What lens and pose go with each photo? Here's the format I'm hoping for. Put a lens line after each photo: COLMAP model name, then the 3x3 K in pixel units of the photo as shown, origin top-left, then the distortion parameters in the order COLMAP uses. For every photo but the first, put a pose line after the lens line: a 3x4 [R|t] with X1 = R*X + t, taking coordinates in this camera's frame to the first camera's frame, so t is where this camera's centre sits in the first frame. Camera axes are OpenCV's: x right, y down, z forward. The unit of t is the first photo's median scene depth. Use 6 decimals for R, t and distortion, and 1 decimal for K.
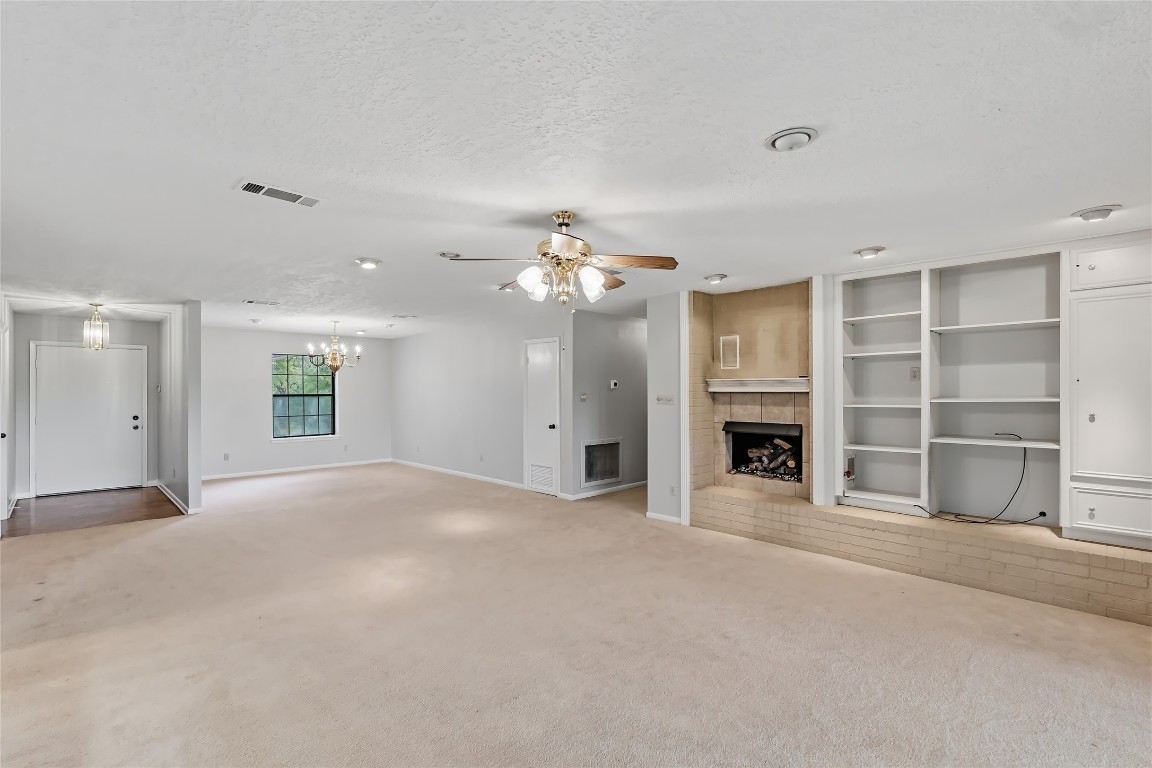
lens RADIAL K [[537.8, 0, 570.0], [0, 537.8, 391.9], [0, 0, 1]] dist [-0.004859, 0.000394]
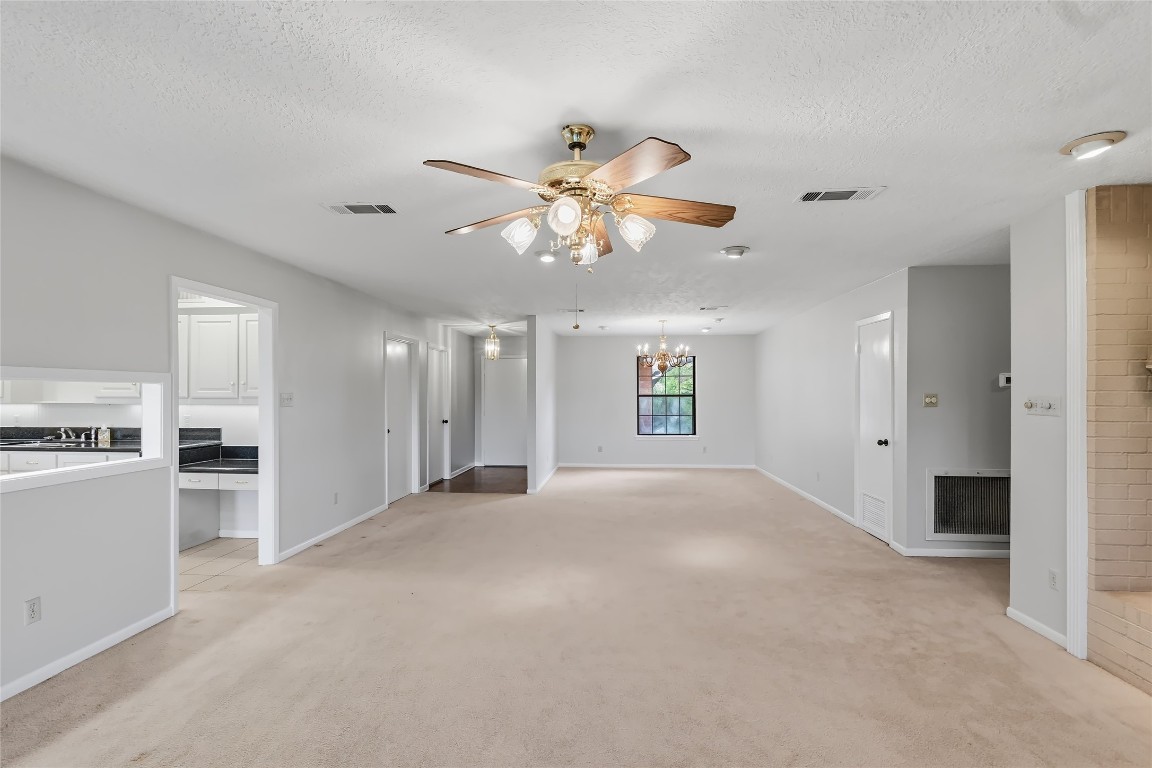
lens RADIAL K [[537.8, 0, 570.0], [0, 537.8, 391.9], [0, 0, 1]] dist [-0.004859, 0.000394]
pose [[0.651982, 0.000255, -0.758235, 0.231172], [-0.002337, 0.999996, -0.001673, 0.002006], [0.758231, 0.002862, 0.651979, 0.251139]]
